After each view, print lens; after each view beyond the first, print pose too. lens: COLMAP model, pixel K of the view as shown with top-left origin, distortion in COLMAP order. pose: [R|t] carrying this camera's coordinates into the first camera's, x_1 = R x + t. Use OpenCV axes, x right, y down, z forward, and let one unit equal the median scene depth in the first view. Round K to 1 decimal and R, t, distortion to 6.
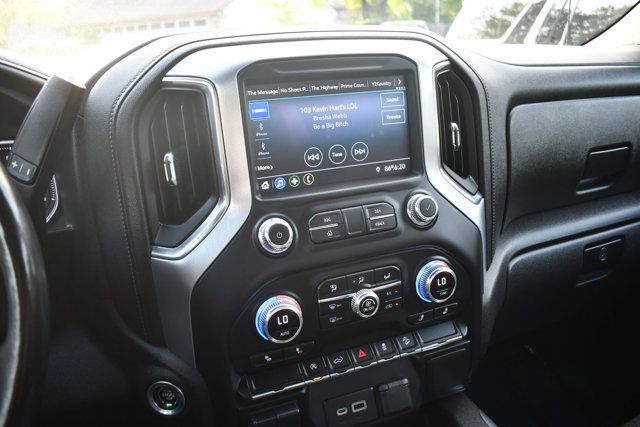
lens RADIAL K [[485.7, 0, 319.0], [0, 485.7, 213.1], [0, 0, 1]] dist [-0.101613, 0.014668]
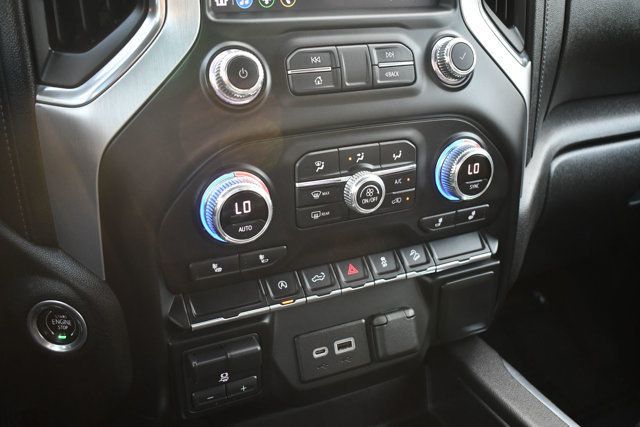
lens RADIAL K [[625.8, 0, 319.7], [0, 625.8, 216.6], [0, 0, 1]] dist [-0.087995, 0.000000]
pose [[0.994072, 0.034460, 0.103119, -0.052936], [-0.047545, 0.990730, 0.127254, 0.108875], [-0.097777, -0.131403, 0.986495, 0.140341]]
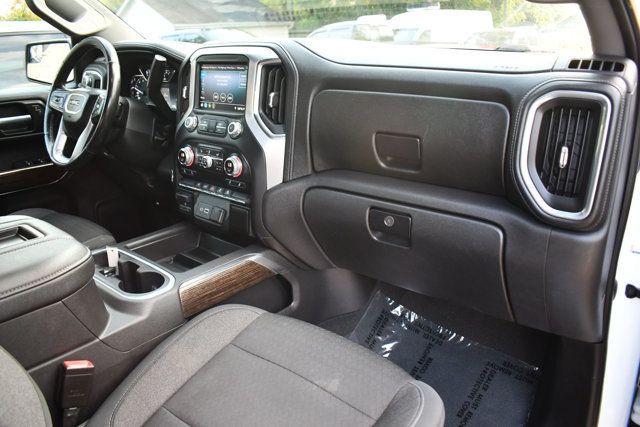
lens RADIAL K [[485.7, 0, 317.2], [0, 485.7, 211.8], [0, 0, 1]] dist [-0.101613, 0.014668]
pose [[0.485673, 0.336937, -0.806595, 2.210742], [-0.263681, 0.936217, 0.232315, -0.255654], [0.833423, 0.099855, 0.543539, 0.196566]]
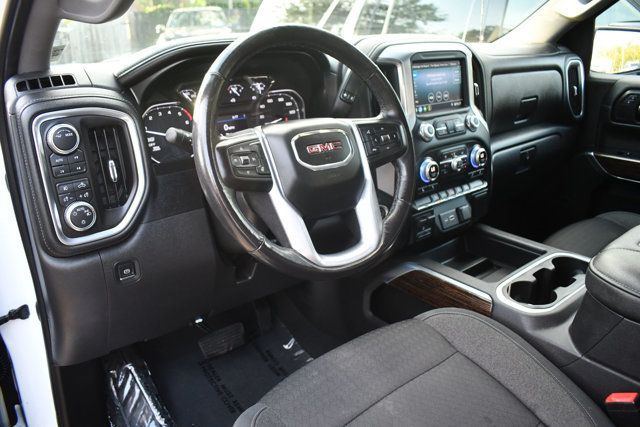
lens RADIAL K [[485.7, 0, 314.6], [0, 485.7, 209.5], [0, 0, 1]] dist [-0.101613, 0.014668]
pose [[0.959503, -0.077707, 0.270770, -1.089210], [0.072620, 0.996945, 0.028772, 0.272248], [-0.272179, -0.007943, 0.962214, -0.887268]]
